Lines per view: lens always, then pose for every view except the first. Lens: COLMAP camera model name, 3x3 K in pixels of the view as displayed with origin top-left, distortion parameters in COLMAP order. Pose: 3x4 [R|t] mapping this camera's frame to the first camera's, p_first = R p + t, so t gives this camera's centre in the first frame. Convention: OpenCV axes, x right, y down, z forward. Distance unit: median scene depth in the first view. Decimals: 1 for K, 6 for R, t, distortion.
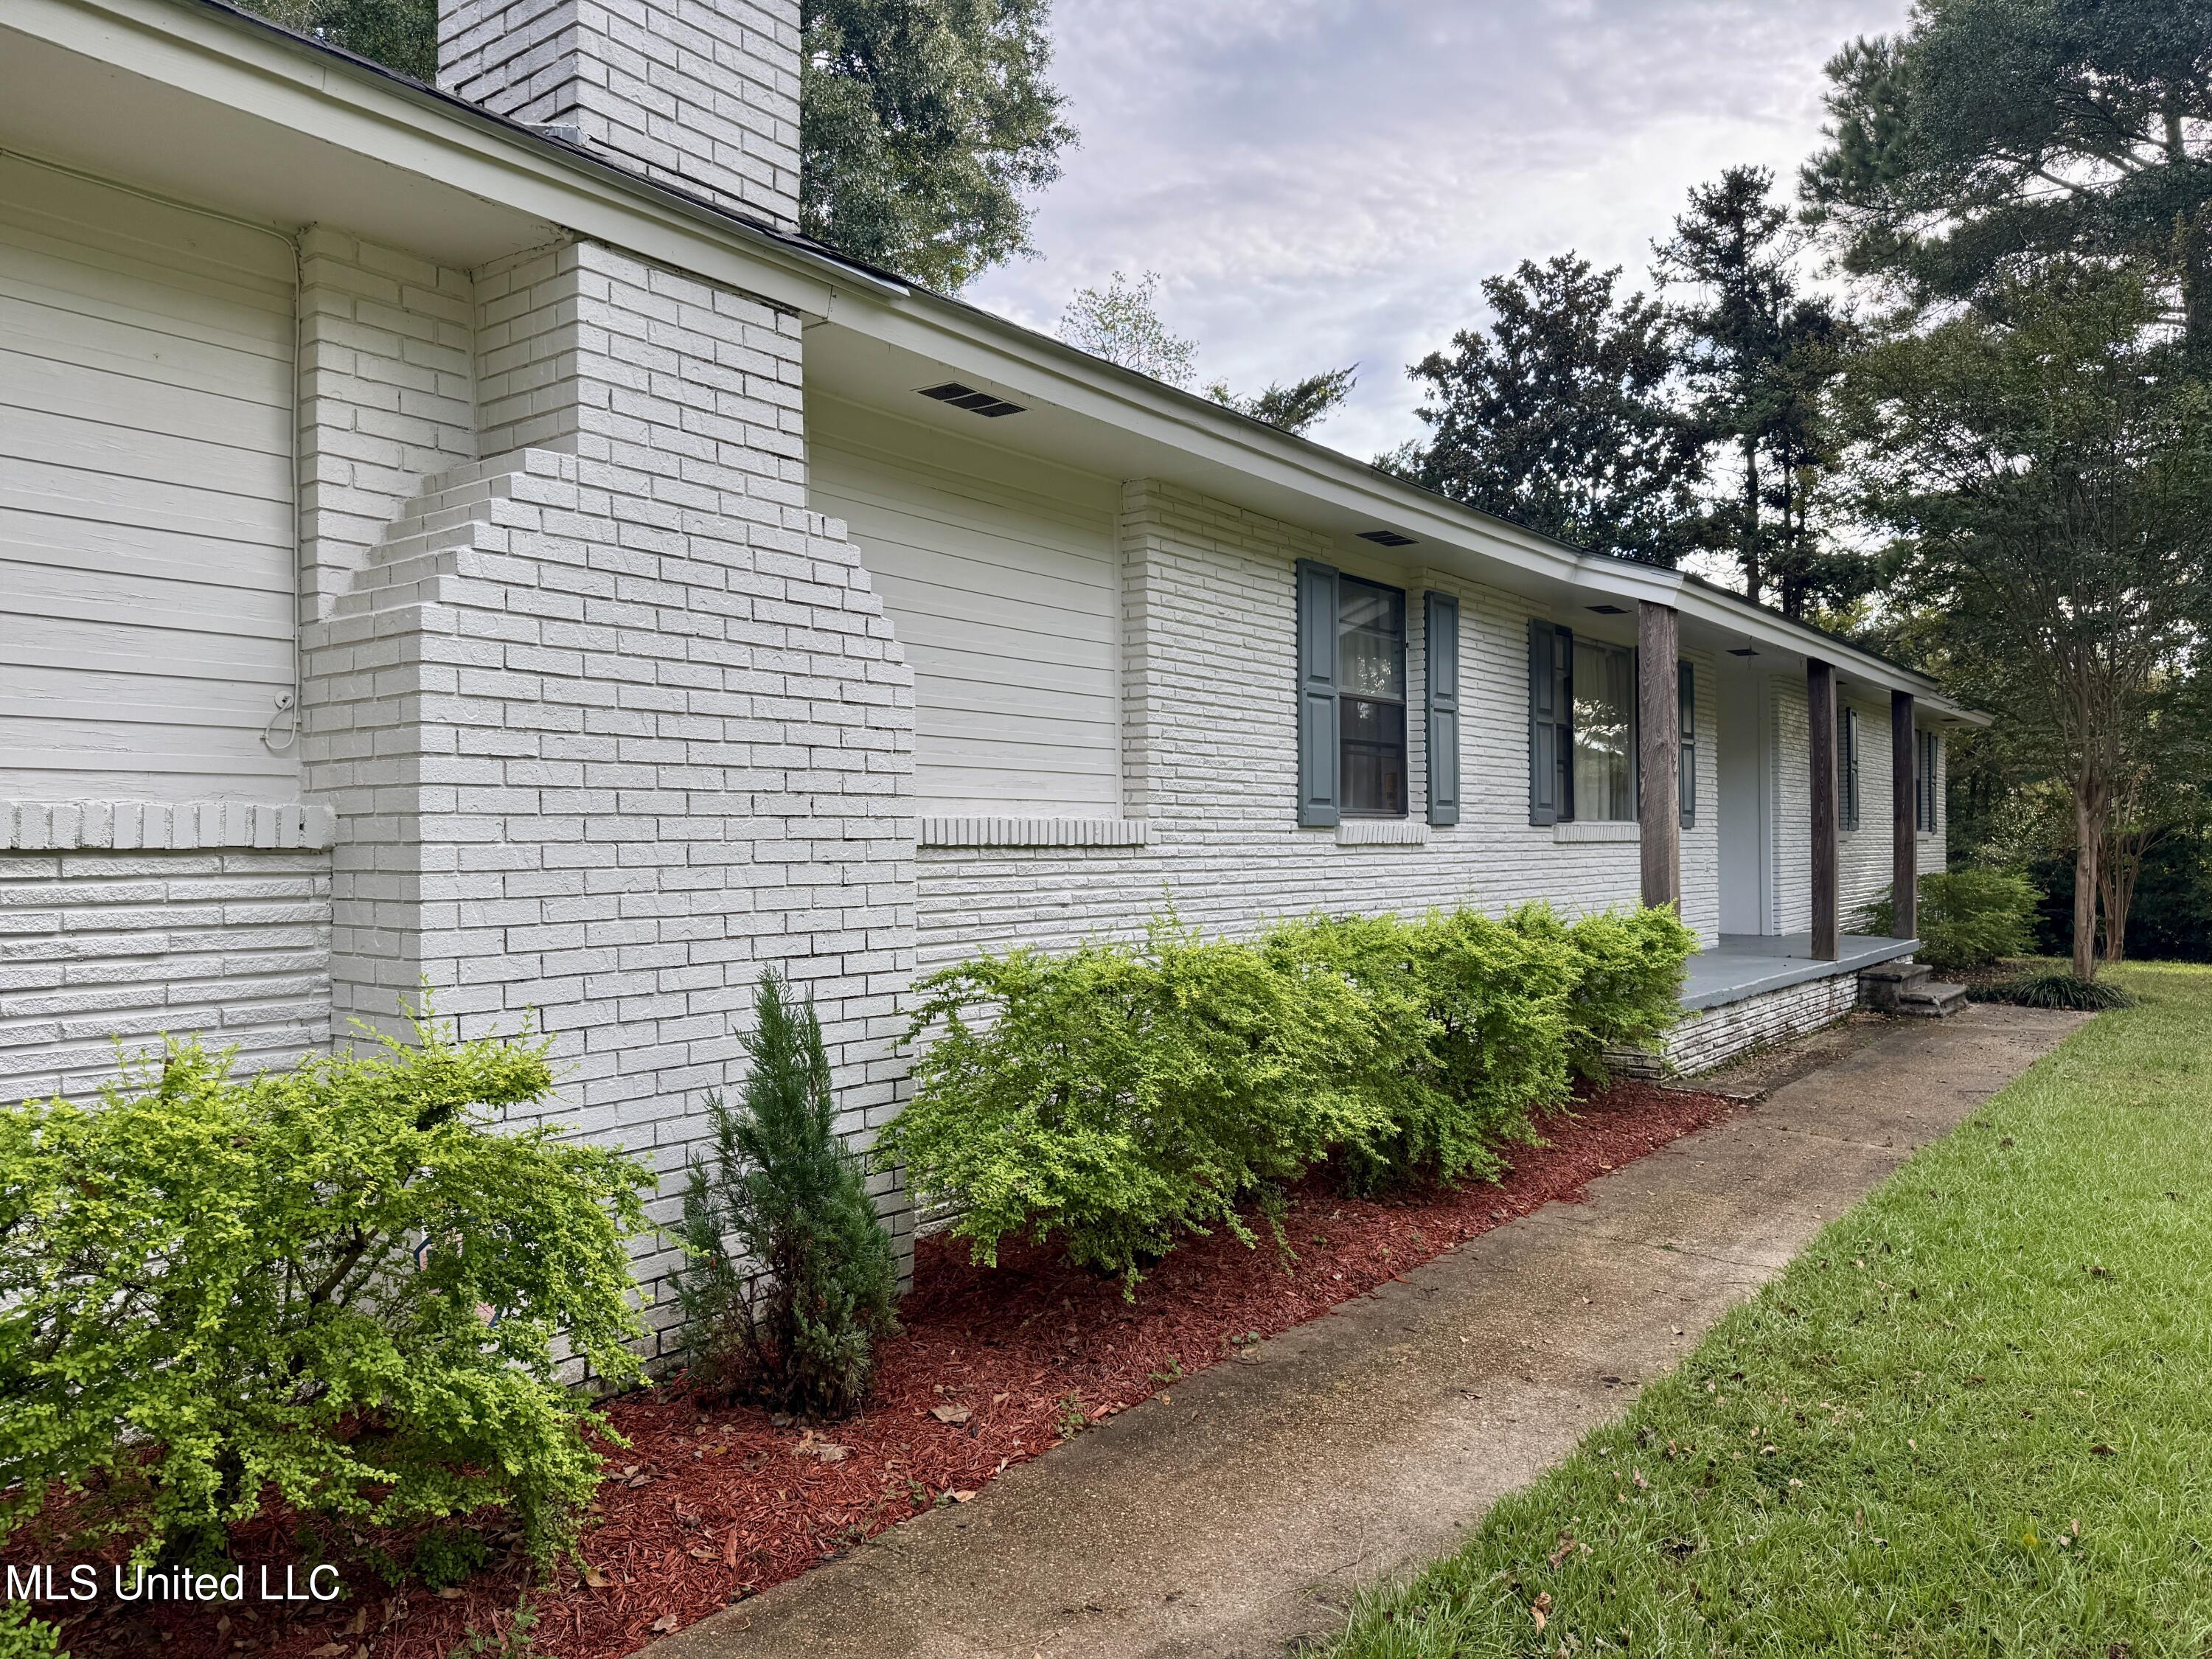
lens RADIAL K [[1558.8, 0, 1108.4], [0, 1558.8, 838.5], [0, 0, 1]] dist [0.111939, -0.150340]
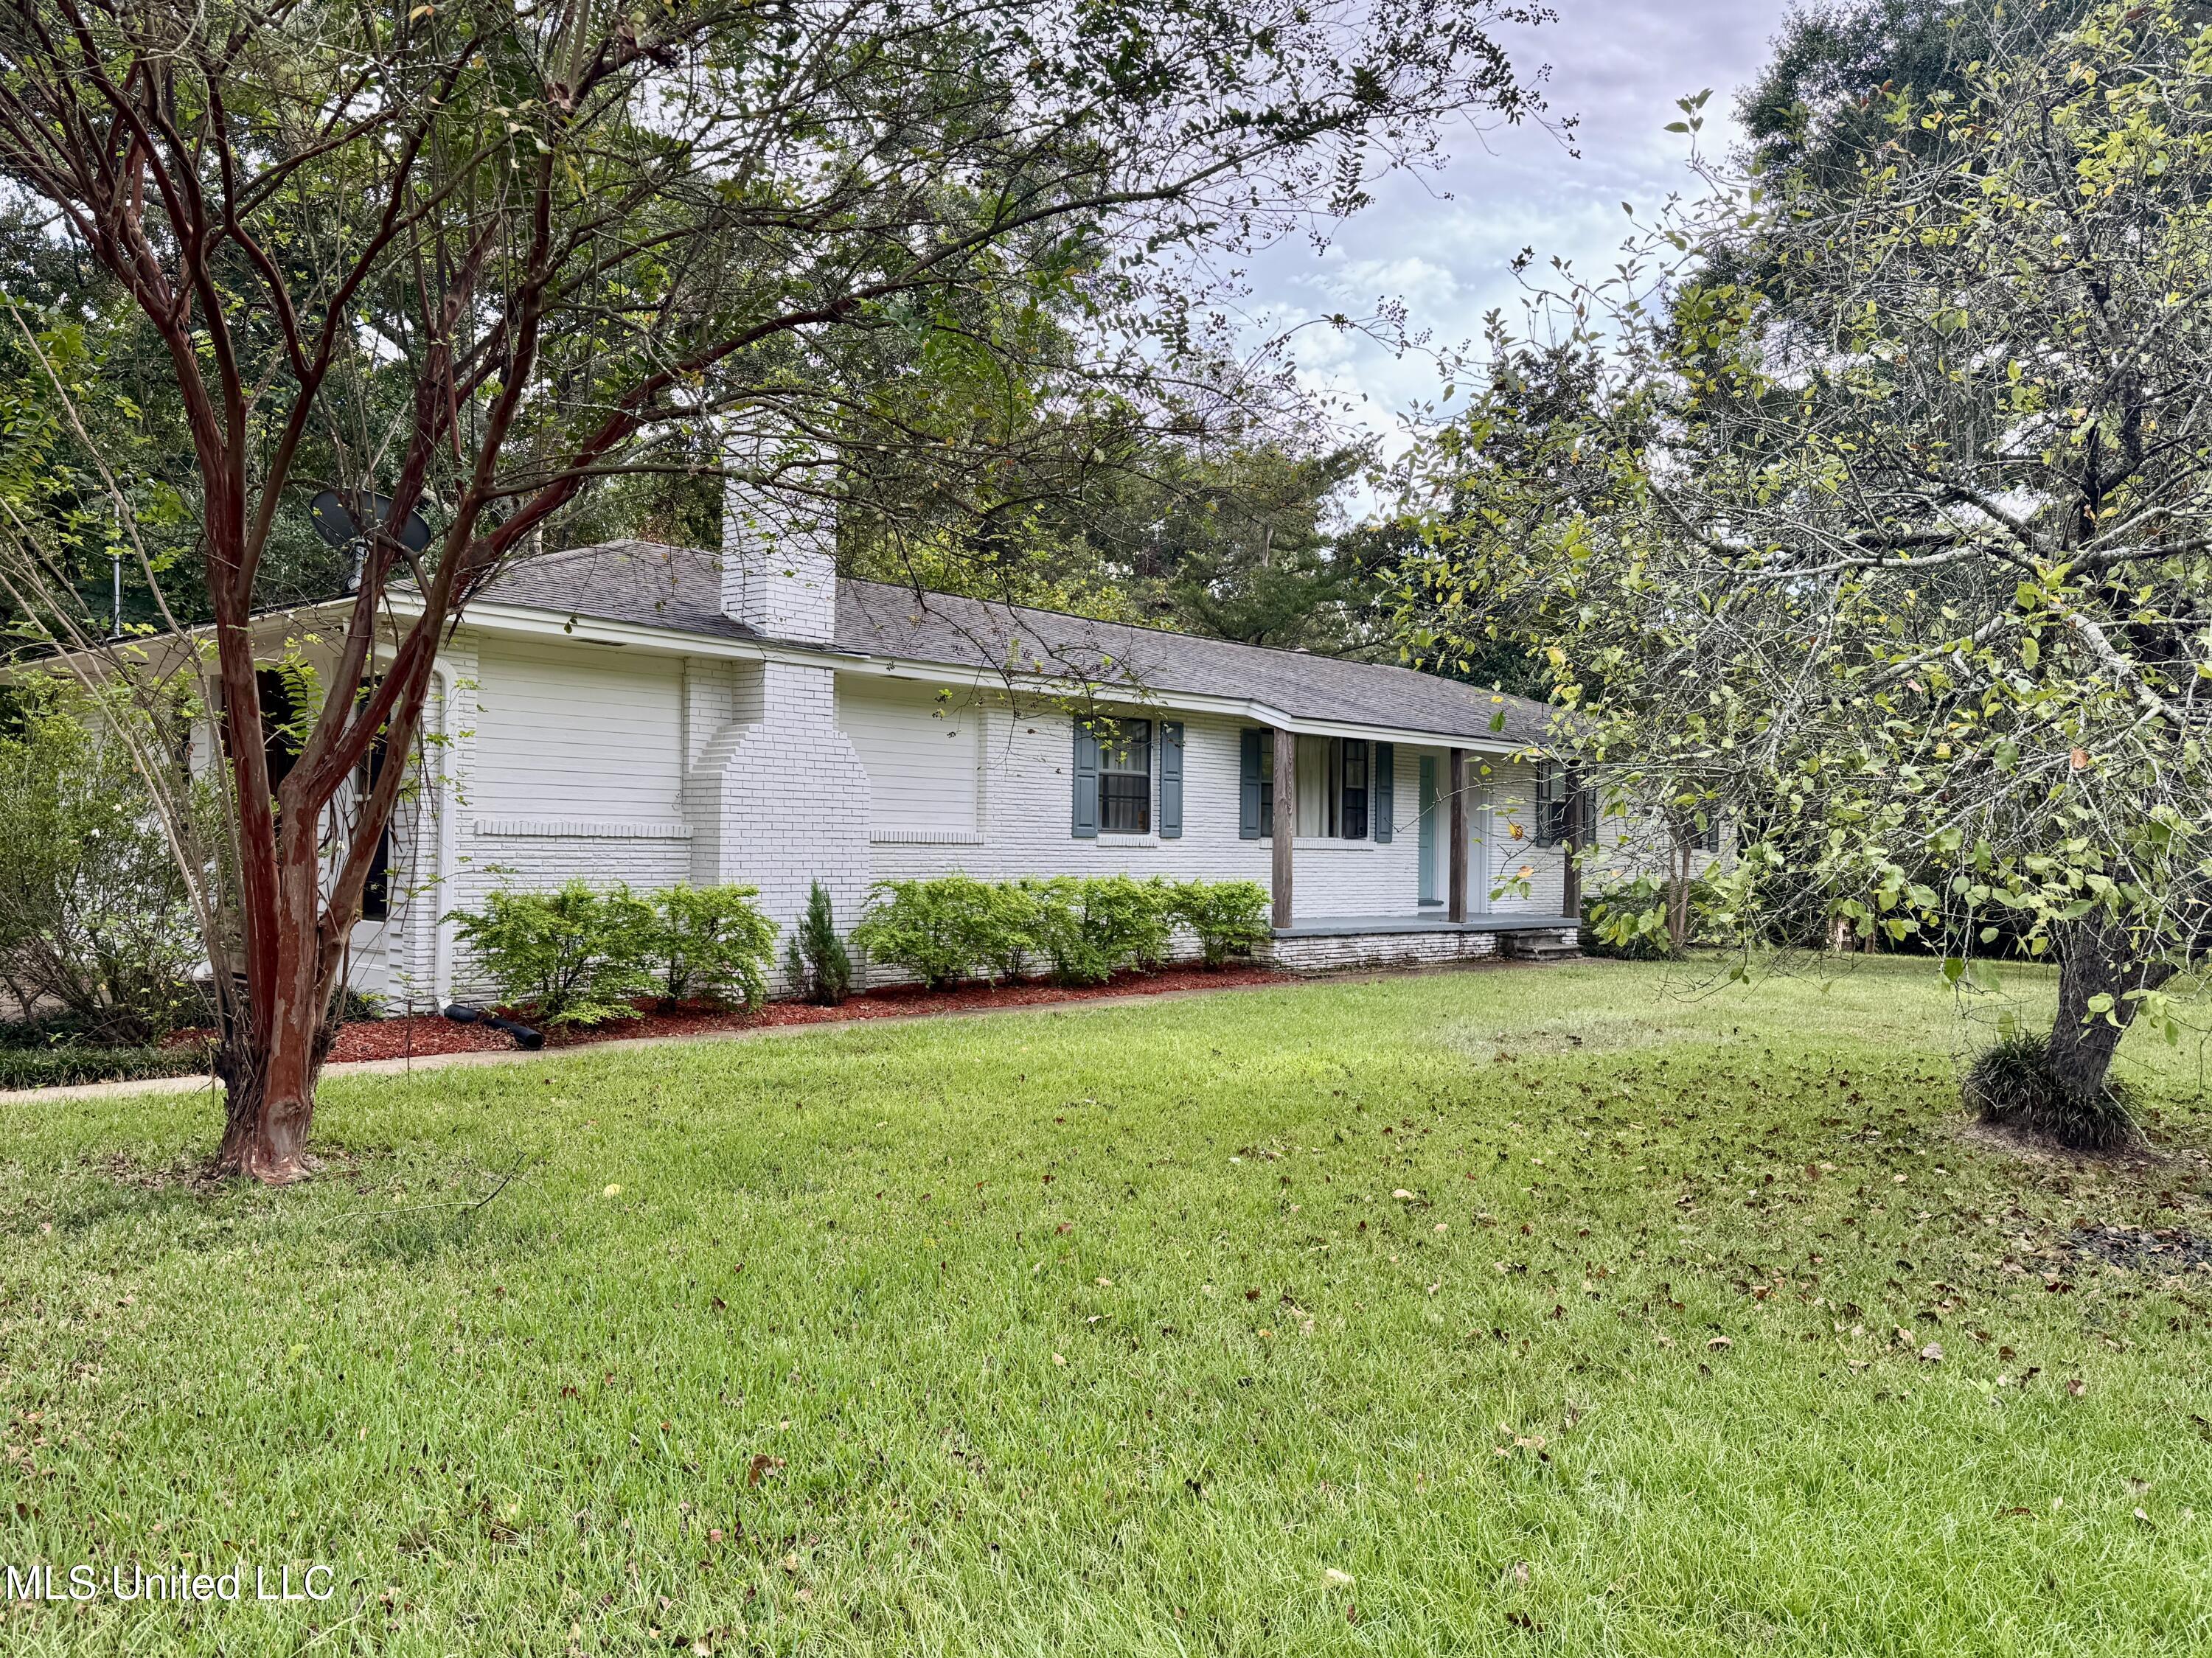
lens RADIAL K [[1536.3, 0, 1056.0], [0, 1536.3, 826.1], [0, 0, 1]] dist [0.123037, -0.256907]
pose [[0.995035, 0.016184, -0.098203, 0.327051], [-0.017619, 0.999750, -0.013767, 0.007622], [0.097955, 0.015429, 0.995071, -1.174578]]
